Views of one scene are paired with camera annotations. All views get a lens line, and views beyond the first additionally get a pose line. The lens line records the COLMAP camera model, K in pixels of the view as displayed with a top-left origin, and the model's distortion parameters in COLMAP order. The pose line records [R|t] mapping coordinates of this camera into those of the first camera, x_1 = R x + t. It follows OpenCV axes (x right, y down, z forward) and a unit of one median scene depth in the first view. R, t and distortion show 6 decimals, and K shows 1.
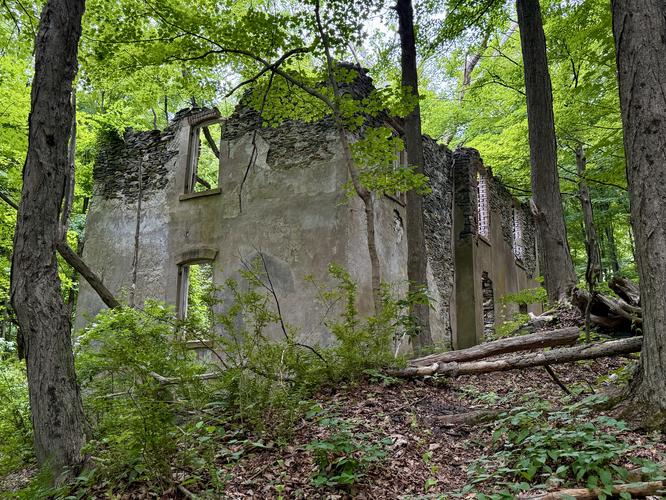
lens RADIAL K [[595.5, 0, 334.1], [0, 595.5, 265.6], [0, 0, 1]] dist [0.009670, -0.002265]
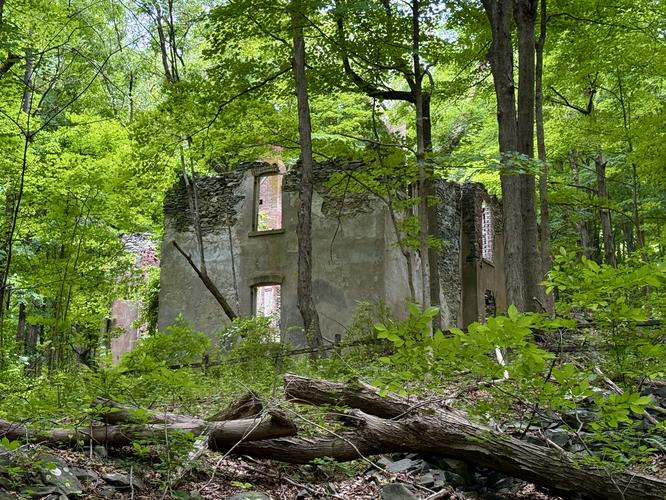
lens RADIAL K [[940.3, 0, 333.0], [0, 940.3, 250.0], [0, 0, 1]] dist [-0.003922, -0.189234]
pose [[0.998909, 0.003193, 0.046580, -0.173853], [-0.002392, 0.999849, -0.017229, -0.045979], [-0.046627, 0.017099, 0.998766, -1.055083]]
